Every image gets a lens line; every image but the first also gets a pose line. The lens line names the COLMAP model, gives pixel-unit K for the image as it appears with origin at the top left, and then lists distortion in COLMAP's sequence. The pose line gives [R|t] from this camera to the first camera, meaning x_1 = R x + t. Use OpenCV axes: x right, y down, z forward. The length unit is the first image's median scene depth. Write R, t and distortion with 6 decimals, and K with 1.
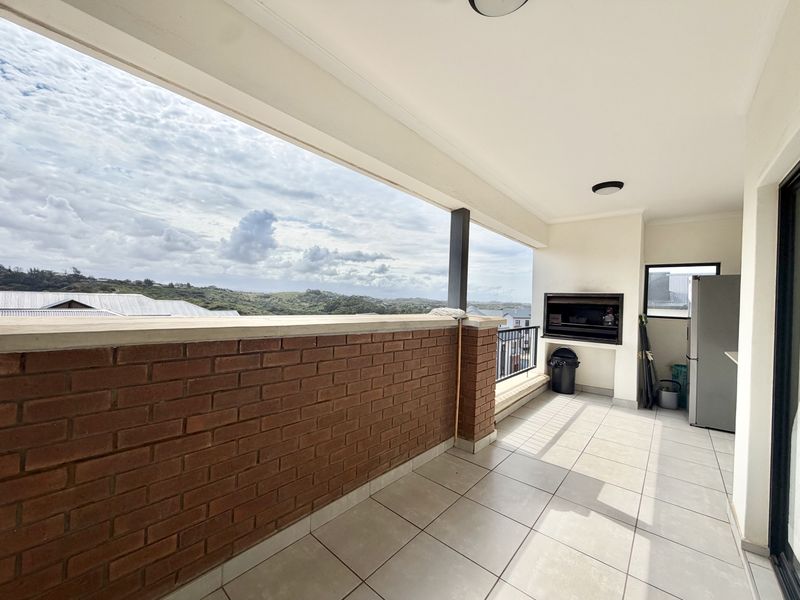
lens RADIAL K [[320.2, 0, 393.3], [0, 320.2, 300.4], [0, 0, 1]] dist [-0.001694, 0.001225]
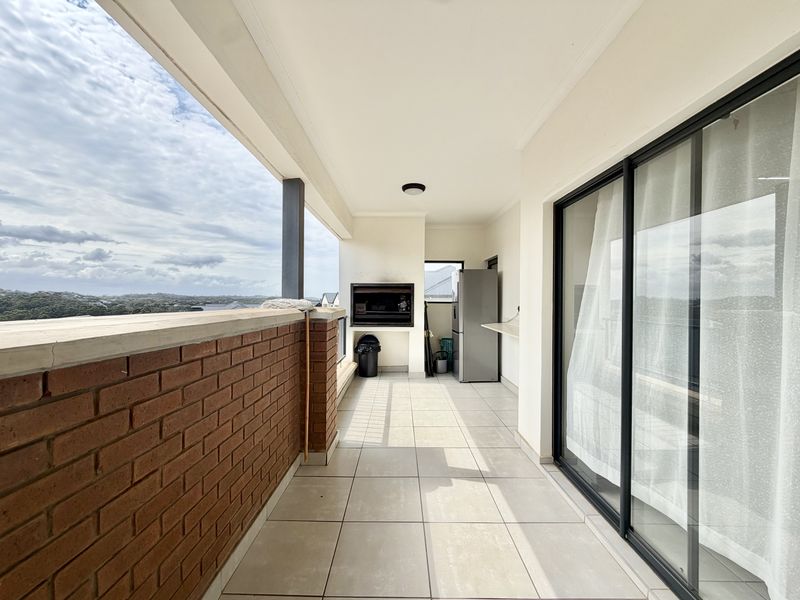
lens RADIAL K [[320.2, 0, 396.2], [0, 320.2, 300.3], [0, 0, 1]] dist [-0.001694, 0.001225]
pose [[0.756441, -0.032088, 0.653274, -0.144165], [0.019713, 0.999461, 0.026266, 0.011237], [-0.653764, -0.006991, 0.756666, 0.200944]]
